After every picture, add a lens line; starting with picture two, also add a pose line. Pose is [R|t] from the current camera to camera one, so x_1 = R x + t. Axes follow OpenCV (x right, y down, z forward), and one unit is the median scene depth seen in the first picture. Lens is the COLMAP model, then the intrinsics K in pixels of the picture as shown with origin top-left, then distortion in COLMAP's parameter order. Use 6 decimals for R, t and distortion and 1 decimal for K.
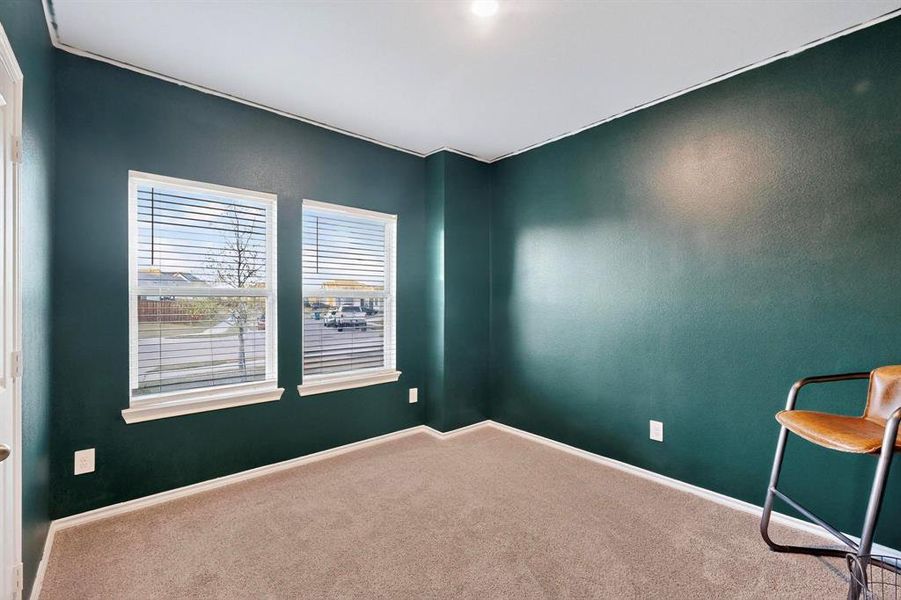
lens RADIAL K [[392.4, 0, 442.7], [0, 392.4, 301.9], [0, 0, 1]] dist [0.004644, 0.000195]
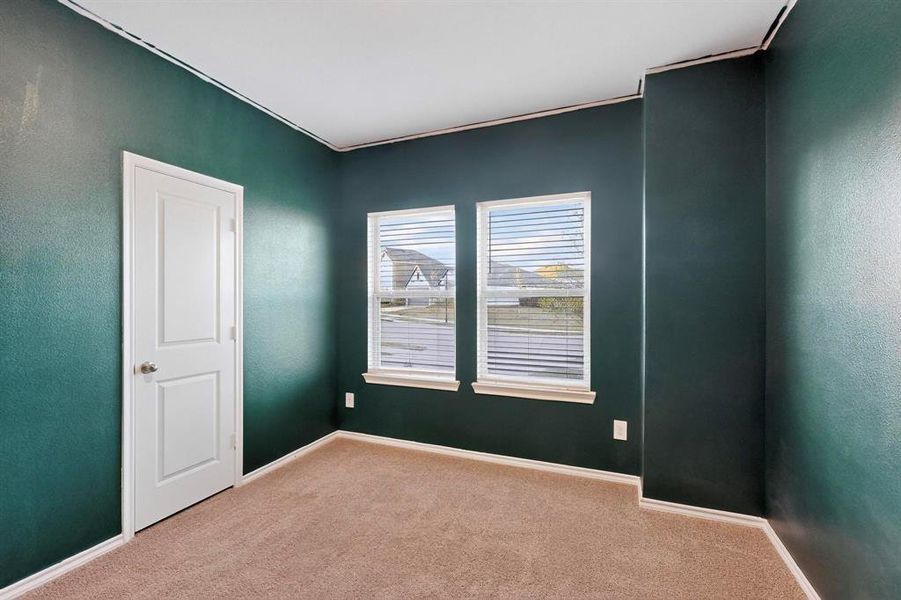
lens RADIAL K [[392.4, 0, 448.0], [0, 392.4, 298.5], [0, 0, 1]] dist [0.004644, 0.000195]
pose [[0.457016, -0.005449, -0.889442, 0.524884], [-0.002669, 0.999968, -0.007497, -0.000758], [0.889454, 0.005800, 0.456987, 0.460370]]
